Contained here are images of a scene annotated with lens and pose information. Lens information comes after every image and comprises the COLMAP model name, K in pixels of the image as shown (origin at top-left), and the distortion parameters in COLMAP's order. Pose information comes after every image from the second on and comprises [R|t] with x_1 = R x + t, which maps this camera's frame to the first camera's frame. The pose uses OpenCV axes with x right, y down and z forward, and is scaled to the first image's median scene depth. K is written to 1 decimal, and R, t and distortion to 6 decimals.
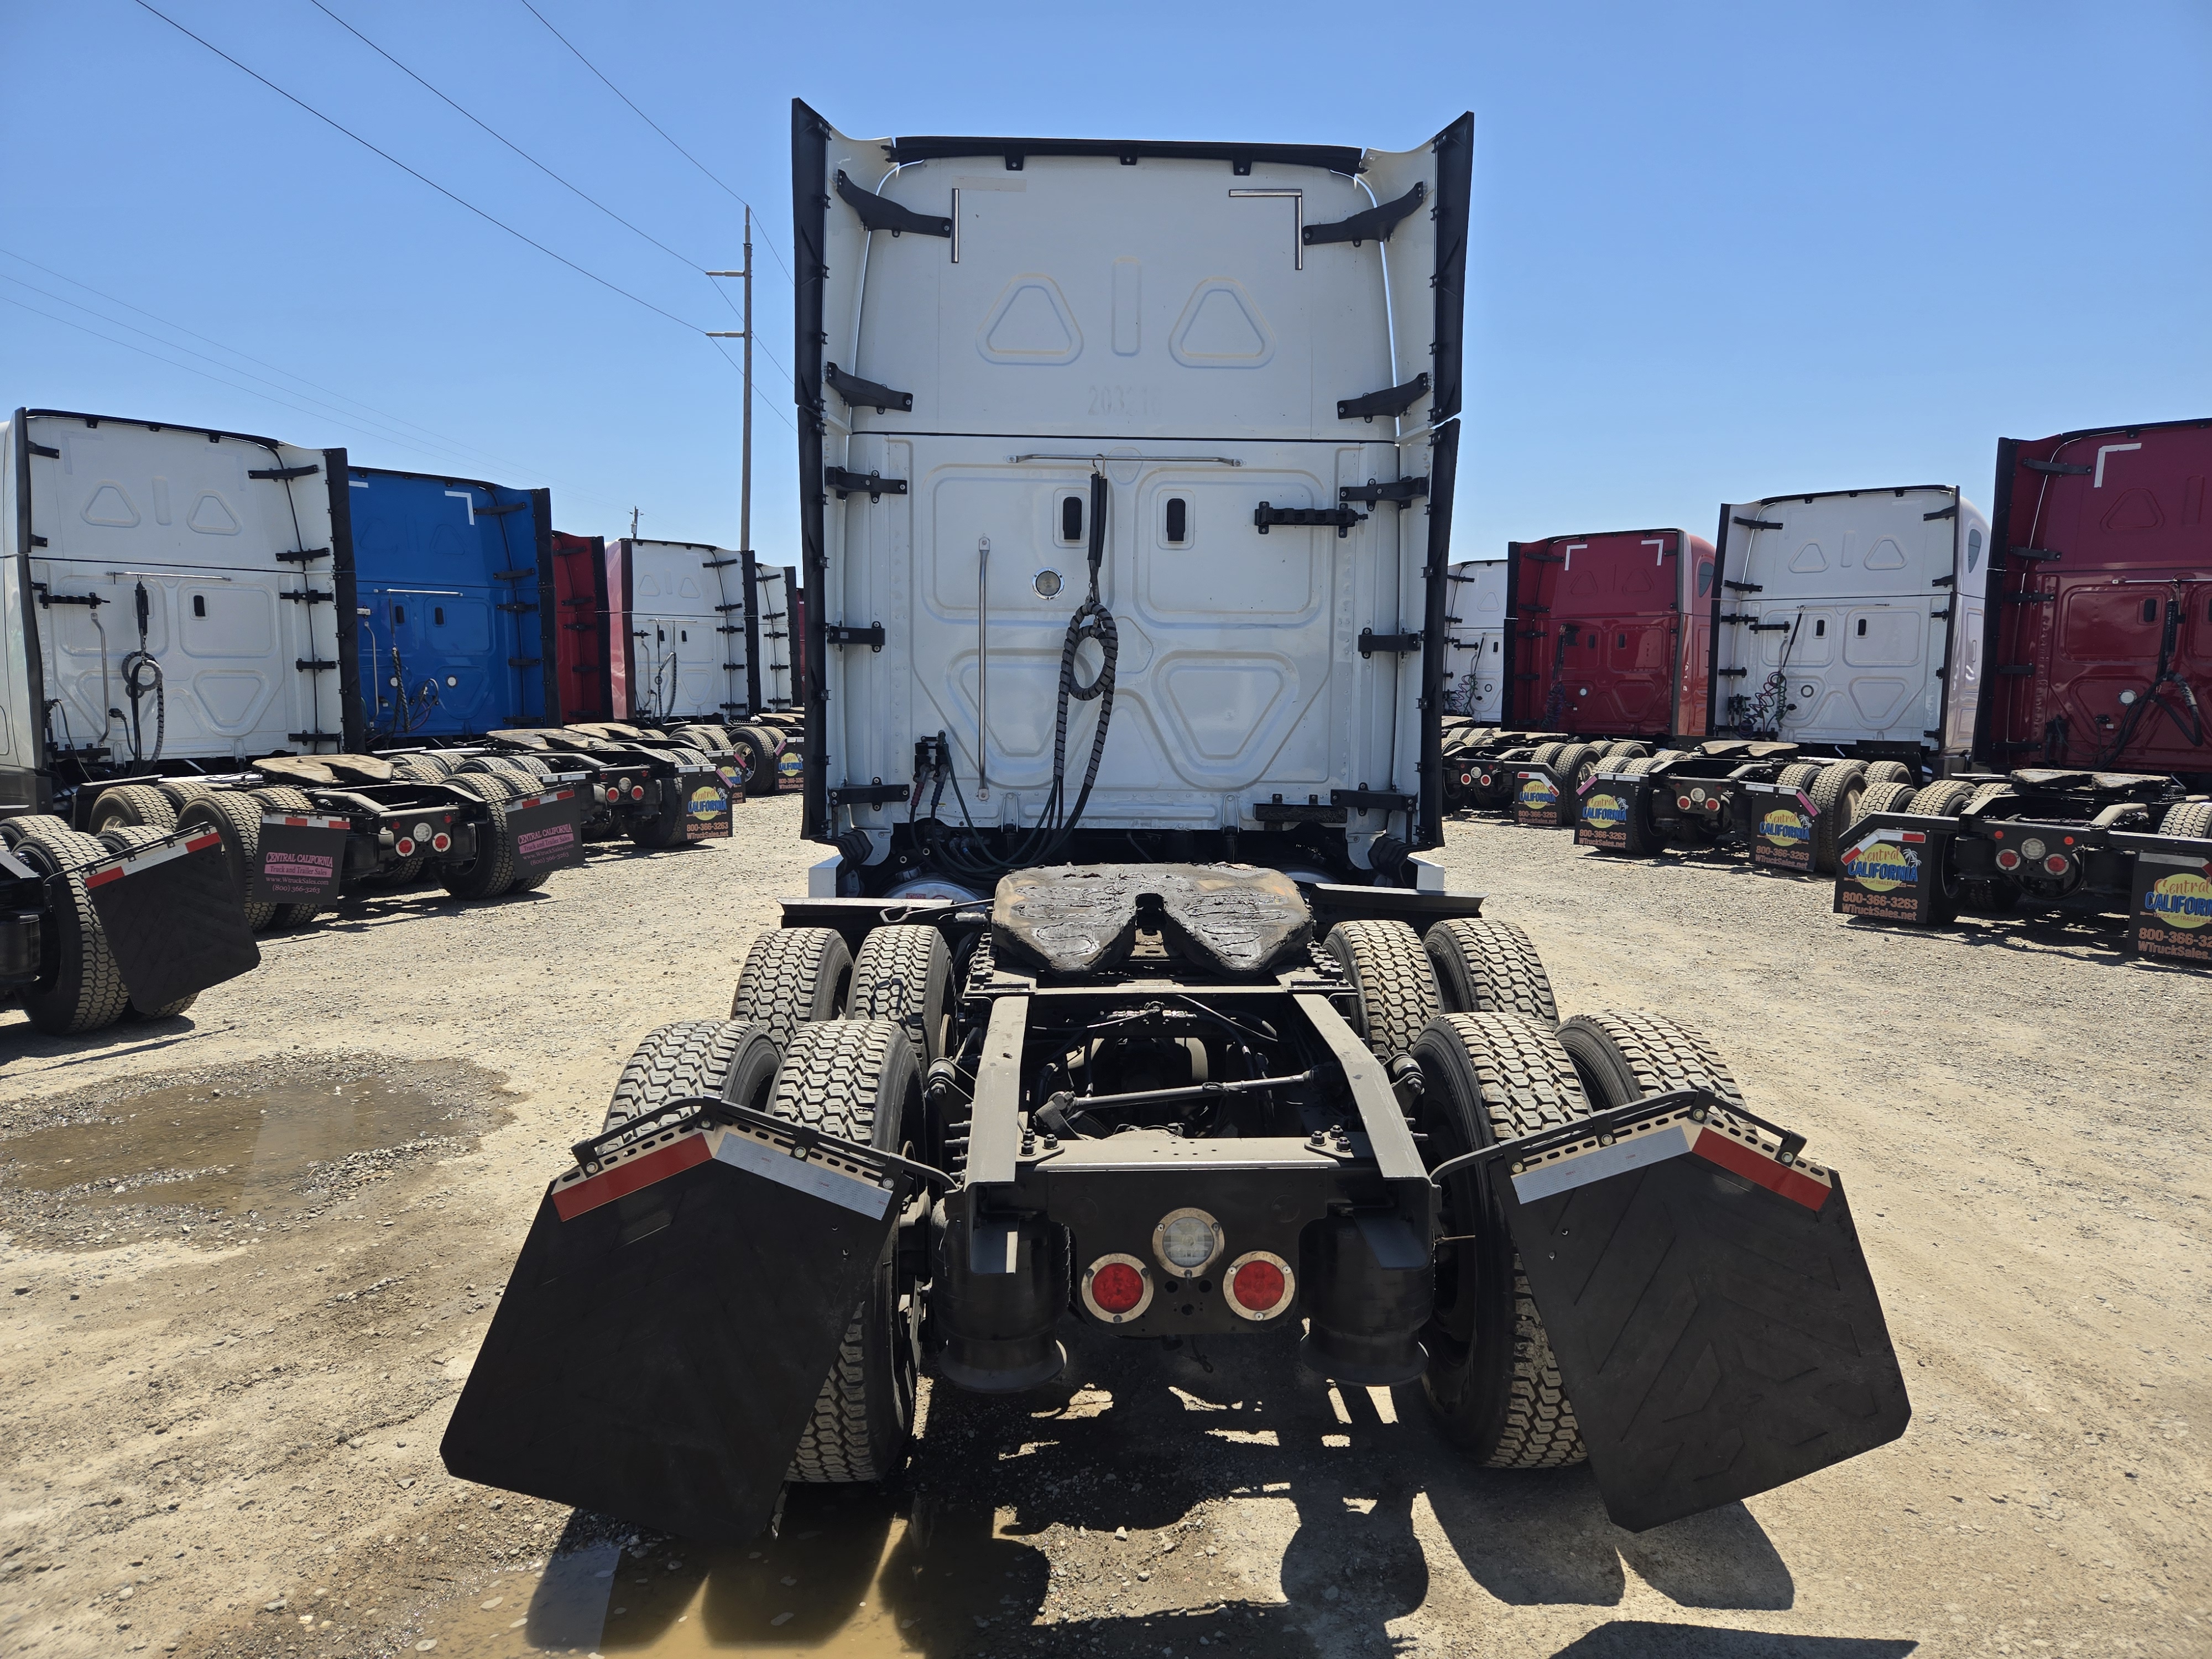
lens RADIAL K [[1489.7, 0, 1107.1], [0, 1489.7, 816.6], [0, 0, 1]] dist [0.066948, -0.047183]
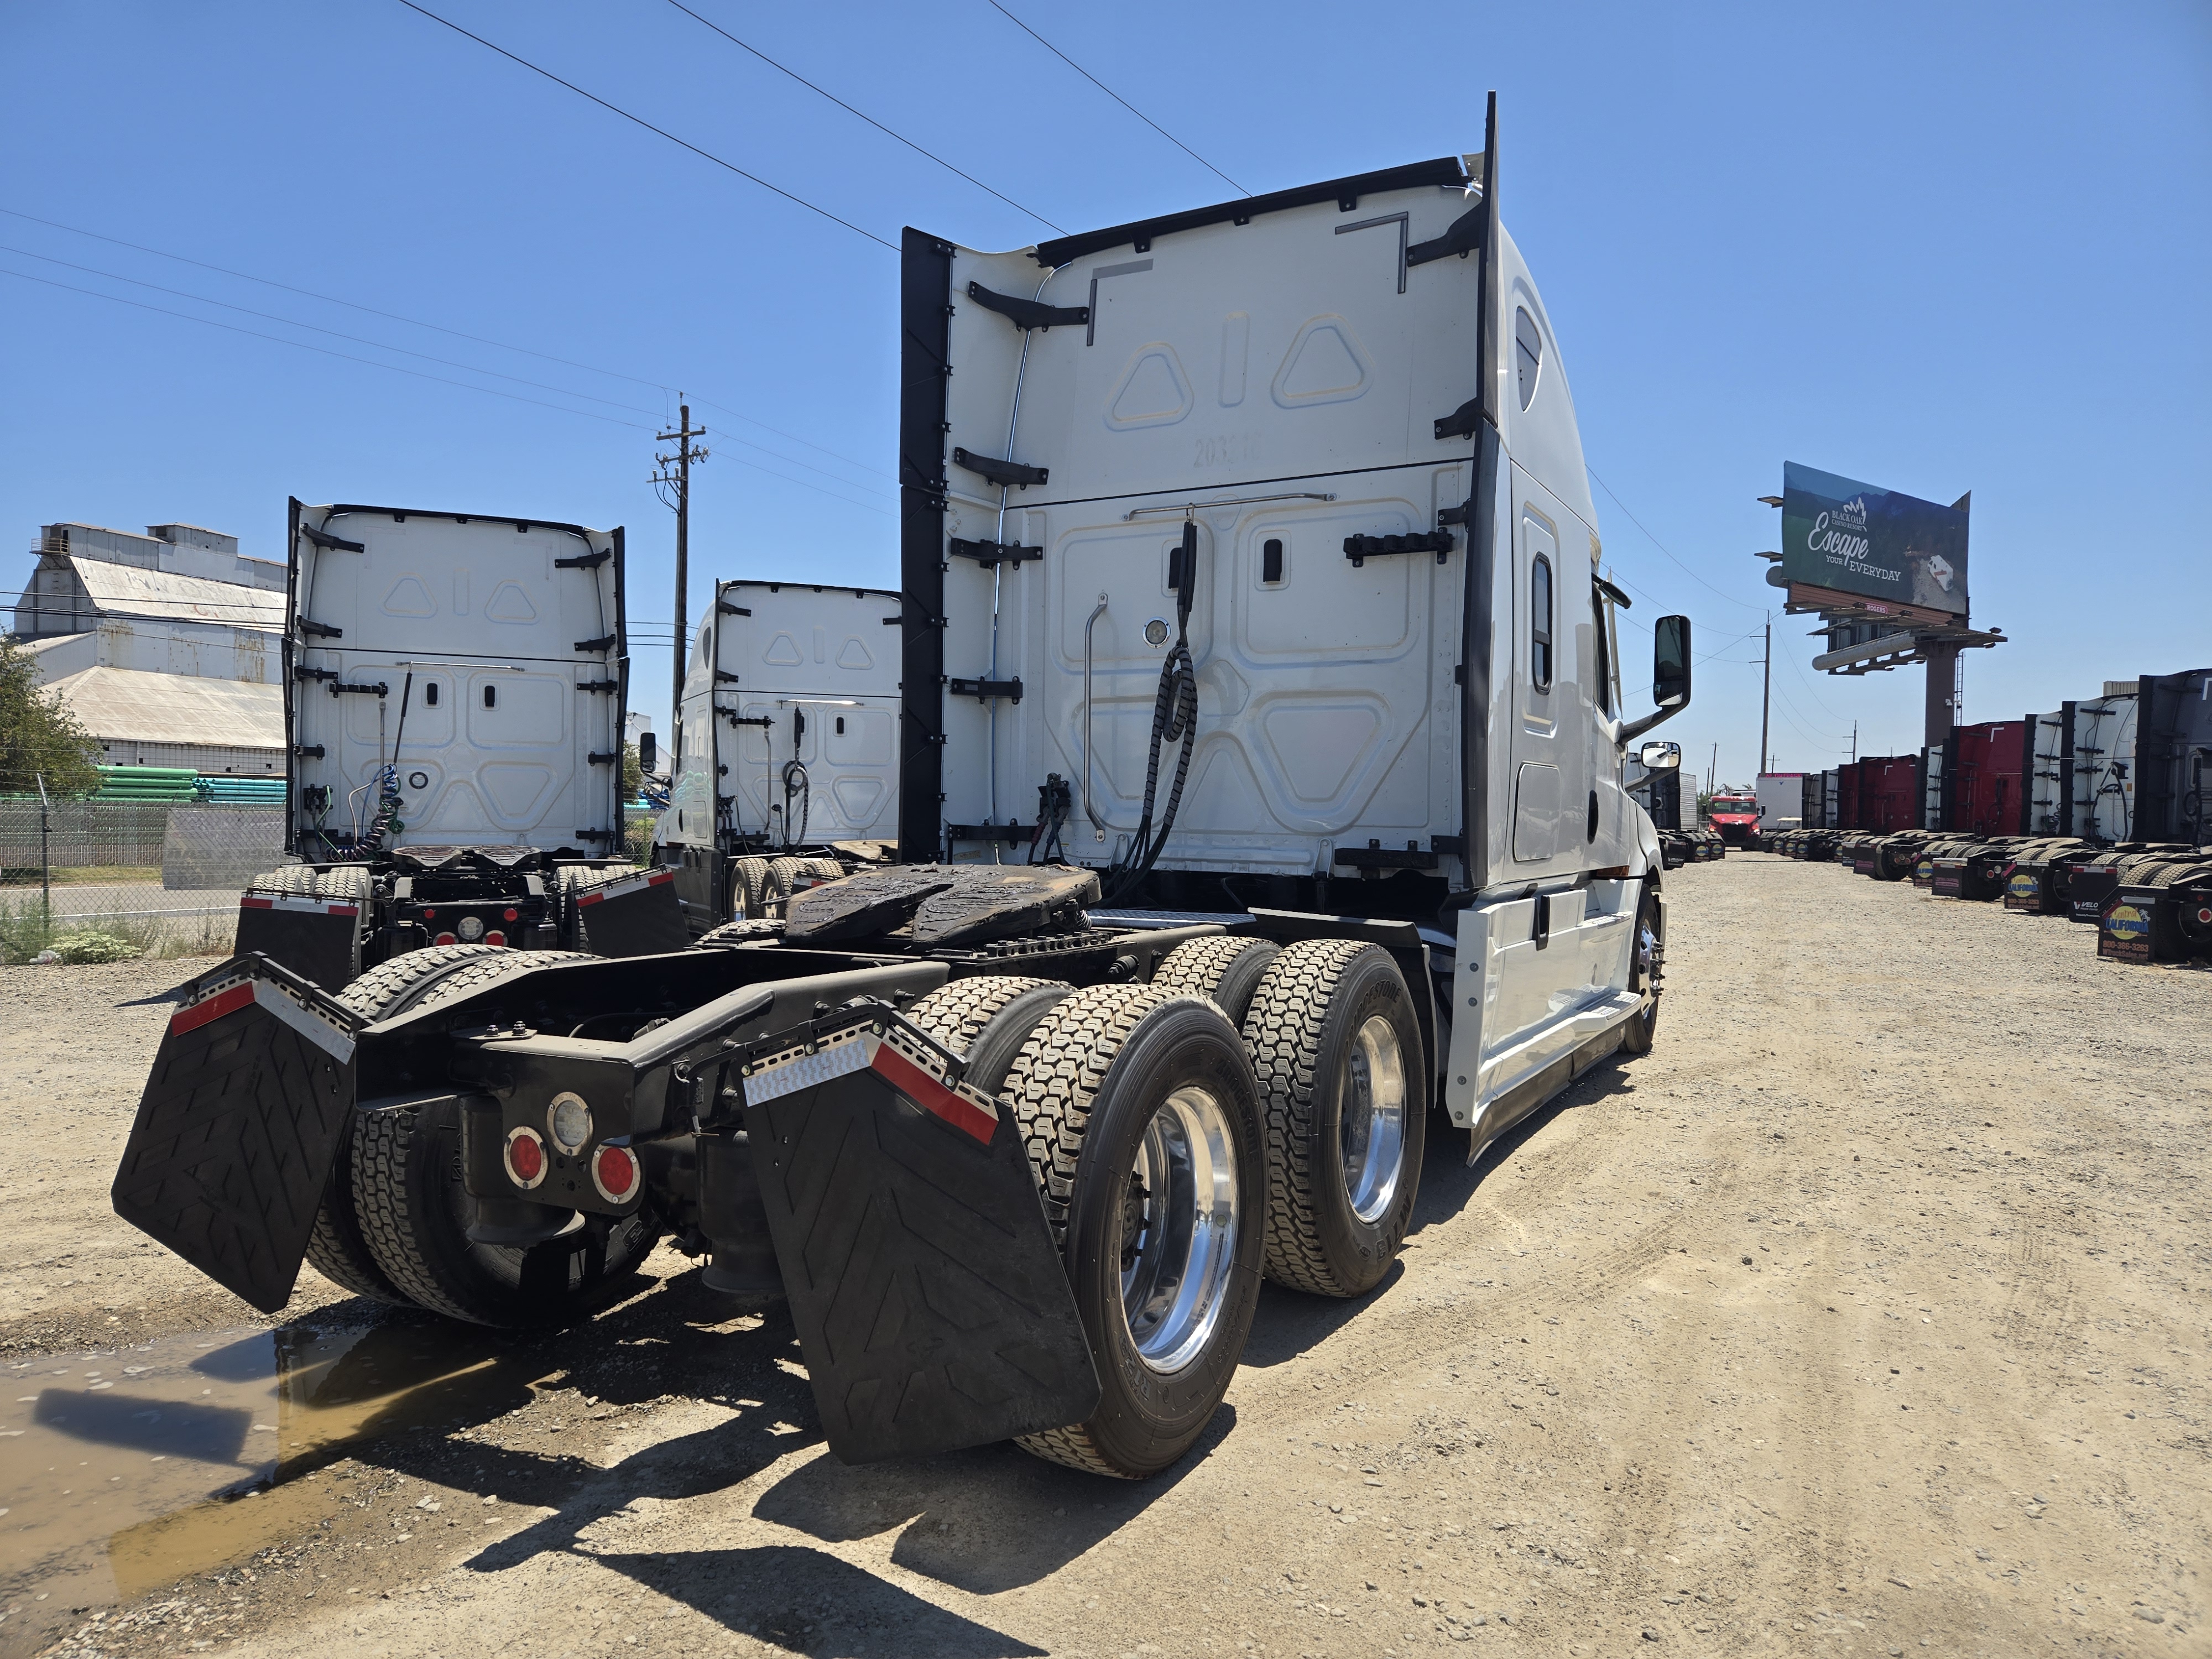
lens RADIAL K [[1489.7, 0, 1069.8], [0, 1489.7, 837.5], [0, 0, 1]] dist [0.066948, -0.047183]
pose [[0.852264, 0.010234, -0.523012, 0.458482], [-0.053808, 0.996220, -0.068189, 0.060459], [0.520337, 0.086257, 0.849594, 0.103246]]
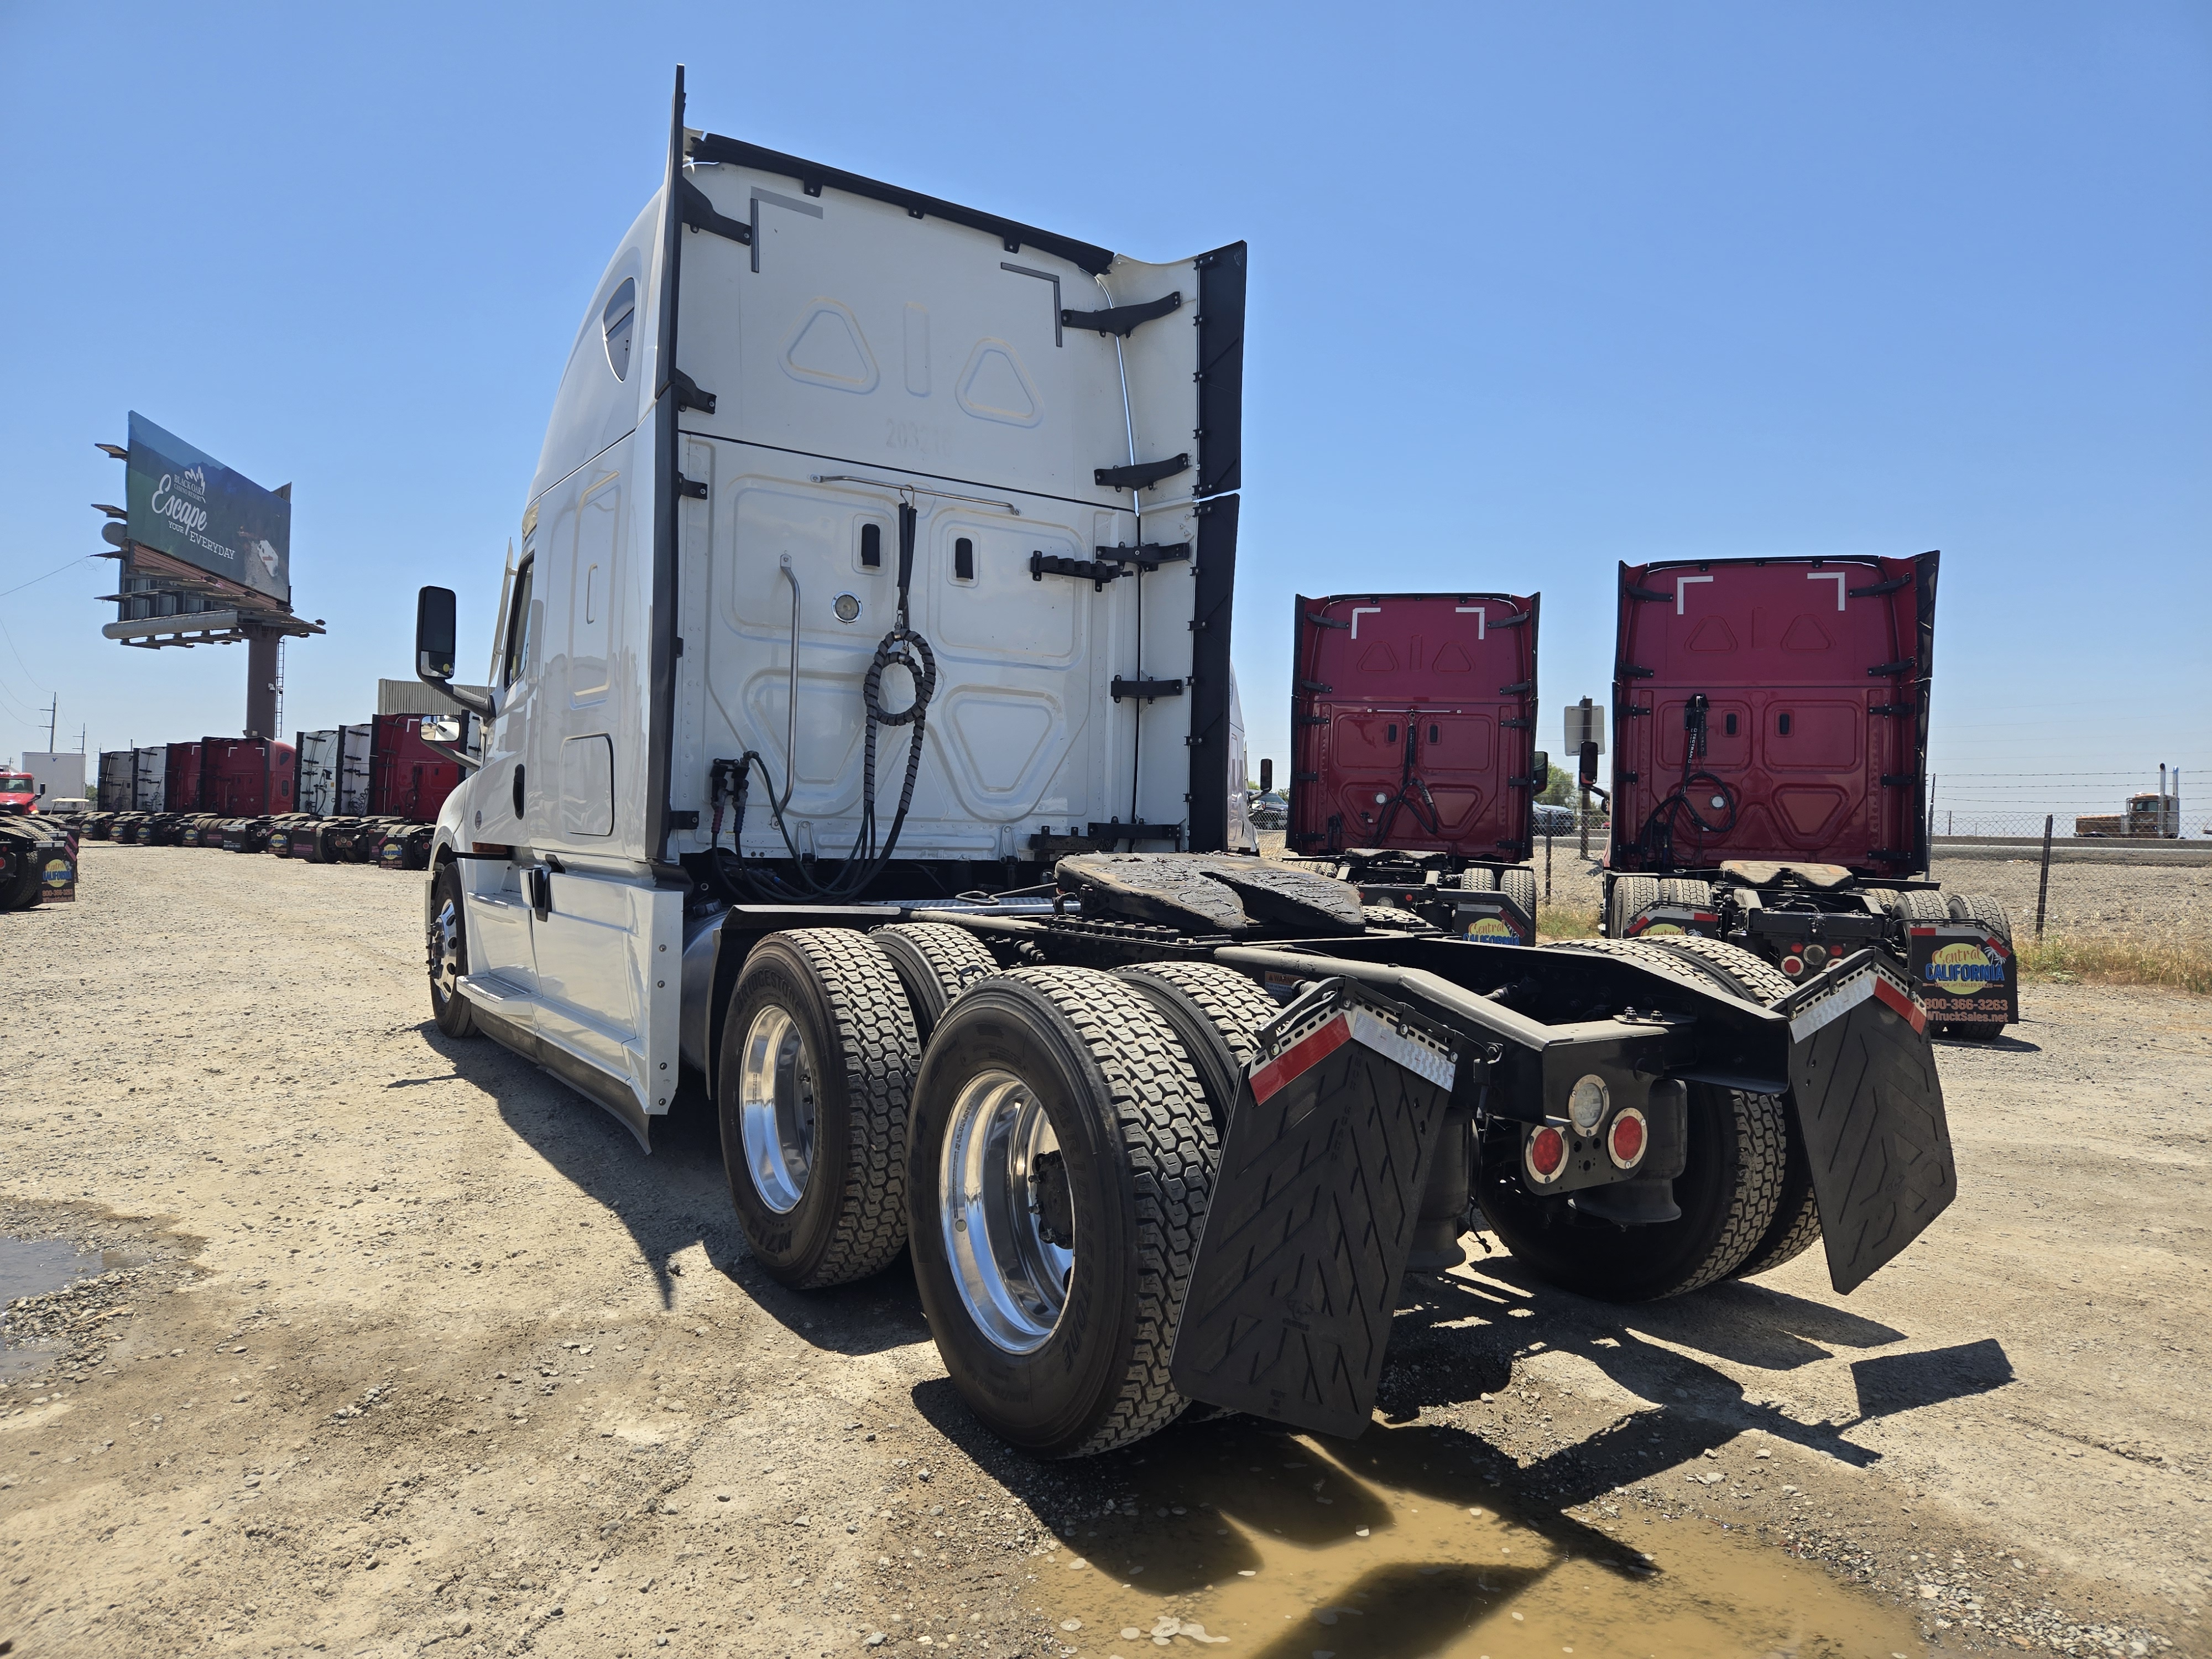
lens RADIAL K [[1489.7, 0, 1115.5], [0, 1489.7, 812.8], [0, 0, 1]] dist [0.066948, -0.047183]
pose [[0.843987, 0.016162, 0.536120, -0.421542], [0.034692, 0.995808, -0.084634, 0.068575], [-0.535241, 0.090029, 0.839888, 0.093347]]
